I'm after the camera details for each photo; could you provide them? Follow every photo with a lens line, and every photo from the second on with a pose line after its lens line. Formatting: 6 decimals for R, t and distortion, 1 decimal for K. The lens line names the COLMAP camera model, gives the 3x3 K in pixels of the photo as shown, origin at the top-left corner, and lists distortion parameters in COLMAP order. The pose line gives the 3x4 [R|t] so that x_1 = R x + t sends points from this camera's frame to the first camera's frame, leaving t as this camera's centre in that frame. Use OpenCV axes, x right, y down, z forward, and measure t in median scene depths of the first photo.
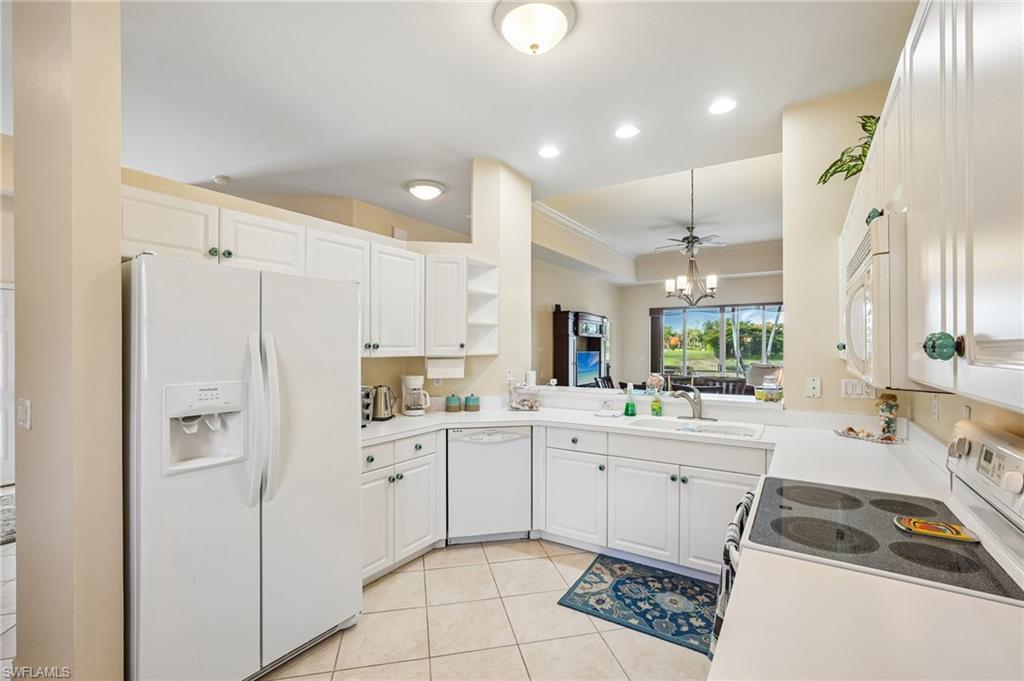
lens RADIAL K [[451.7, 0, 514.4], [0, 451.7, 346.4], [0, 0, 1]] dist [-0.001322, 0.000505]
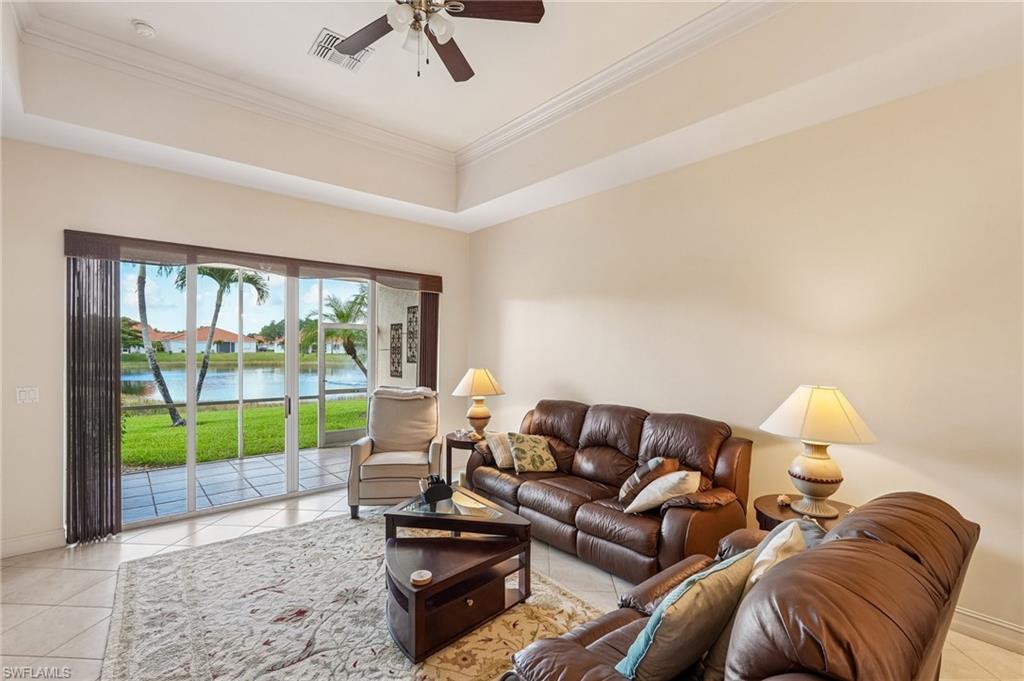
lens RADIAL K [[456.3, 0, 510.2], [0, 456.3, 355.6], [0, 0, 1]] dist [-0.015032, 0.000051]
pose [[0.286389, -0.012998, 0.958025, 0.300383], [-0.008750, 0.999831, 0.016181, -0.026371], [-0.958073, -0.013017, 0.286227, 1.960569]]
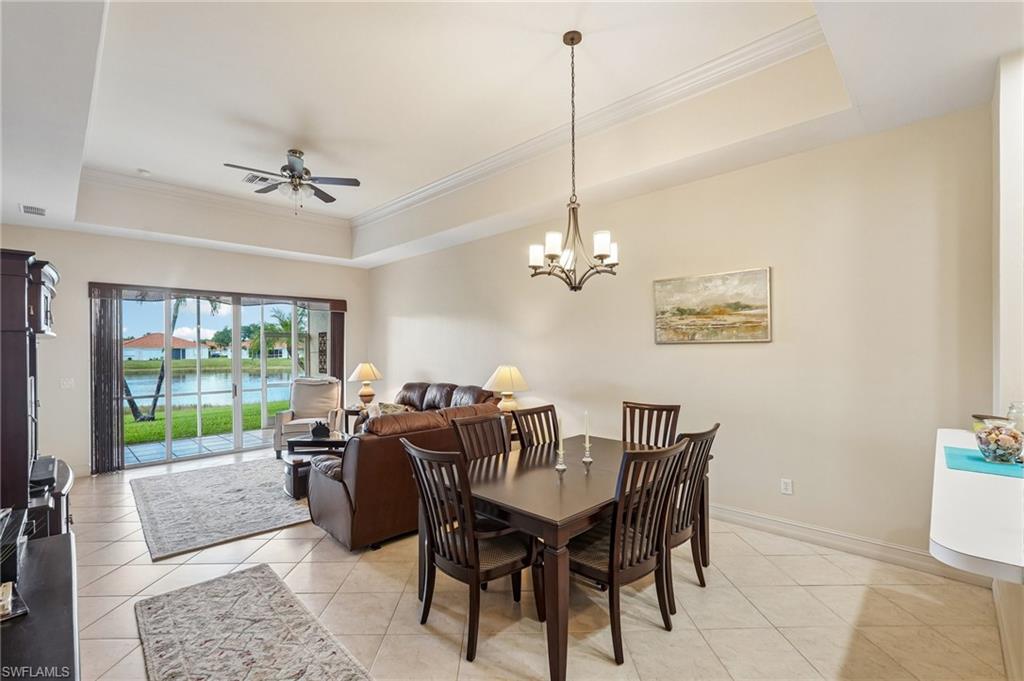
lens RADIAL K [[448.7, 0, 512.9], [0, 448.7, 351.9], [0, 0, 1]] dist [-0.018354, 0.000113]
pose [[0.198833, -0.006782, 0.980010, -0.254833], [0.008459, 0.999951, 0.005204, -0.020908], [-0.979997, 0.007255, 0.198881, 1.405792]]
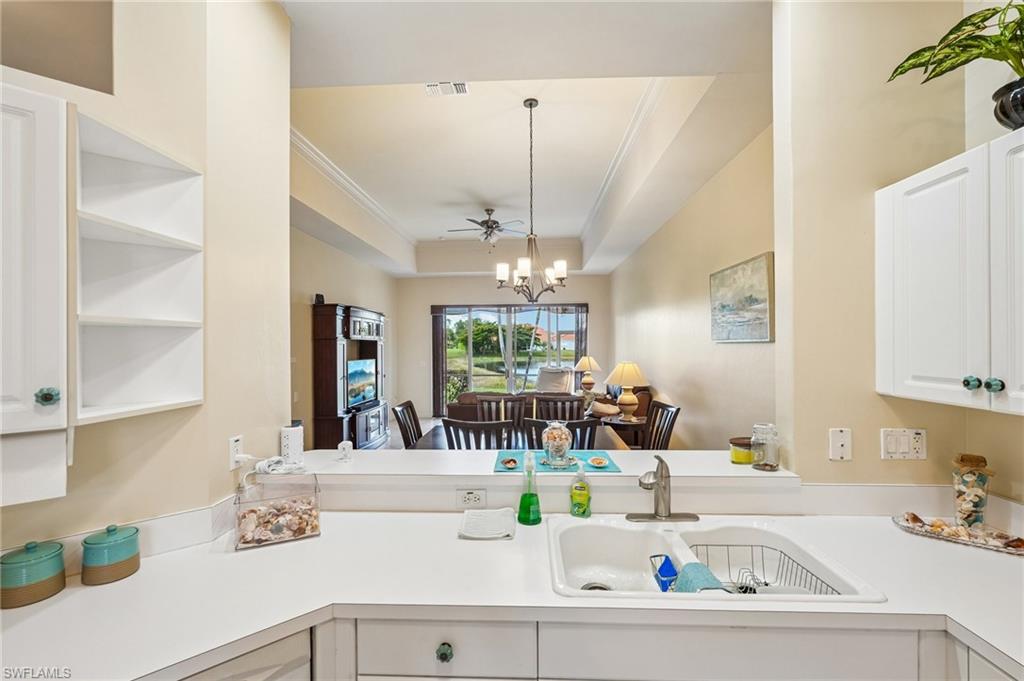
lens RADIAL K [[460.3, 0, 510.6], [0, 460.3, 344.3], [0, 0, 1]] dist [-0.003423, -0.000087]
pose [[0.867609, -0.004510, 0.497227, -0.002488], [0.005227, 0.999986, -0.000051, -0.032049], [-0.497220, 0.002643, 0.867620, 0.550279]]
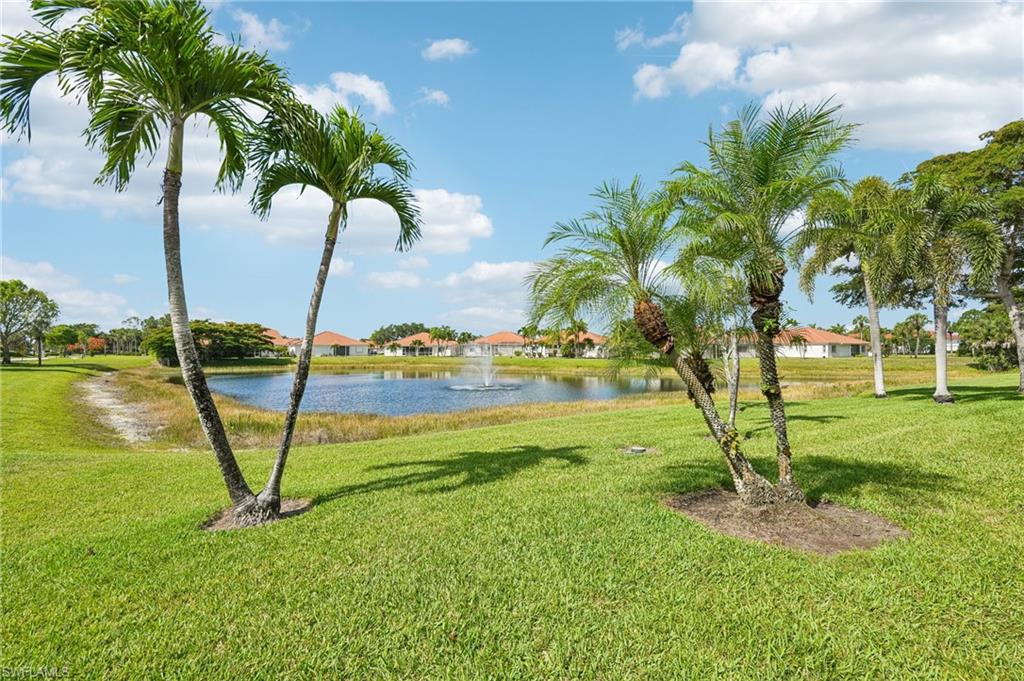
lens RADIAL K [[447.1, 0, 512.0], [0, 447.1, 340.5], [0, 0, 1]] dist [-0.002186, 0.000810]
pose [[0.467783, 0.018958, 0.883640, 1.558609], [0.000960, 0.999758, -0.021957, 0.034662], [-0.883843, 0.011120, 0.467652, 3.407158]]
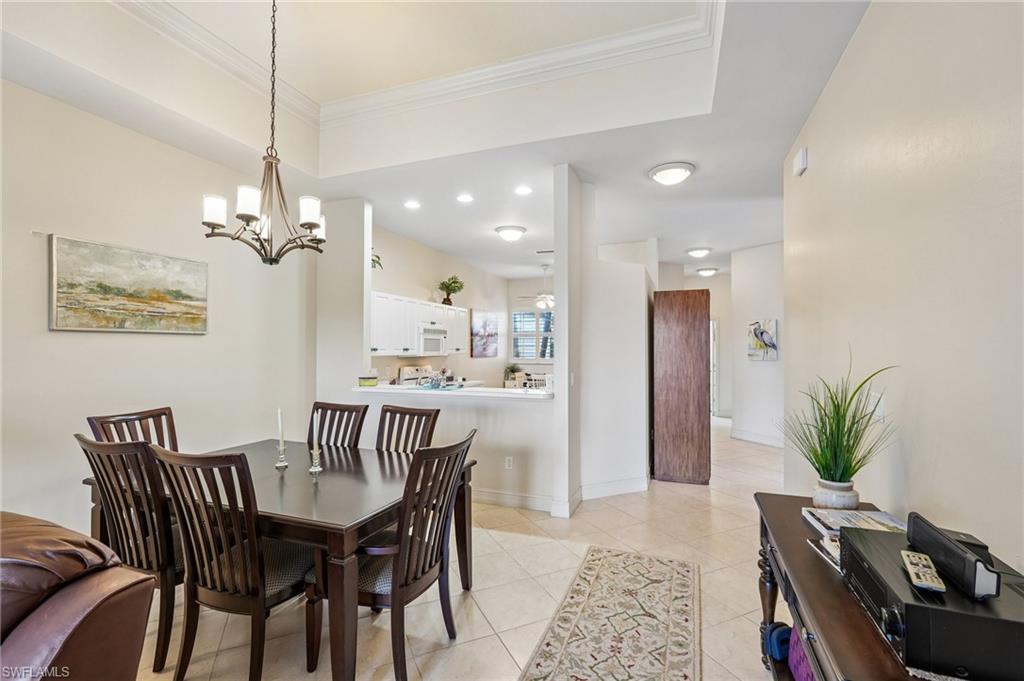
lens RADIAL K [[456.6, 0, 512.0], [0, 456.6, 340.5], [0, 0, 1]] dist [-0.000961, 0.000461]
pose [[-0.977750, -0.004511, -0.209725, 0.365363], [-0.000421, 0.999809, -0.019539, 0.000144], [0.209773, -0.019016, -0.977565, 2.207781]]
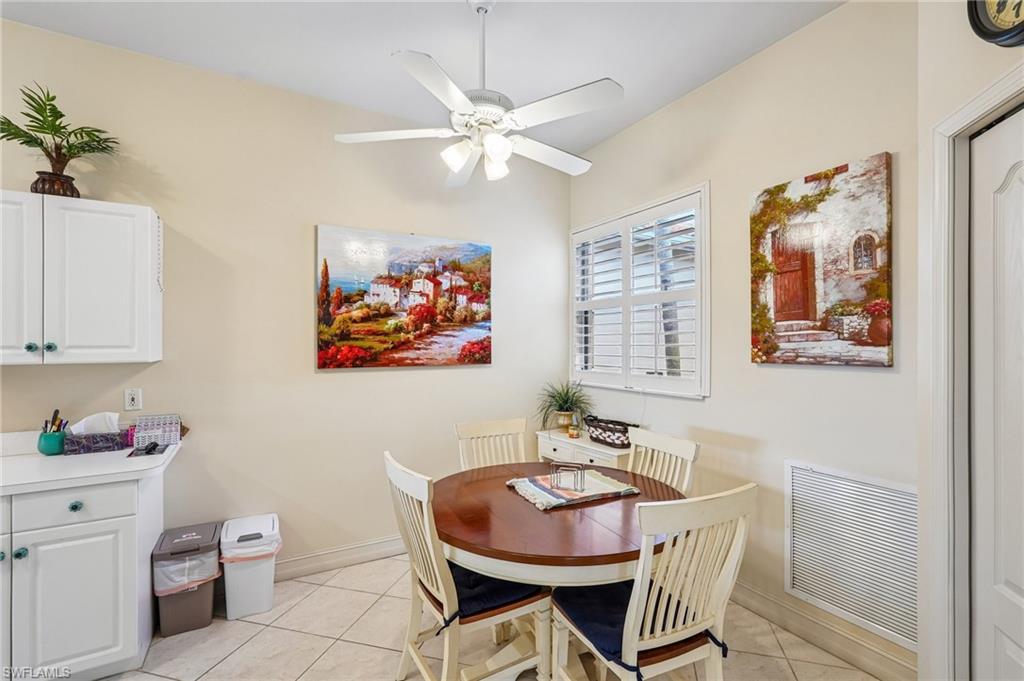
lens RADIAL K [[456.6, 0, 512.0], [0, 456.6, 340.5], [0, 0, 1]] dist [-0.000961, 0.000461]
pose [[-0.887476, 0.004102, 0.460836, -0.581939], [0.000638, 0.999970, -0.007671, -0.003017], [-0.460854, -0.006513, -0.887452, 0.430184]]
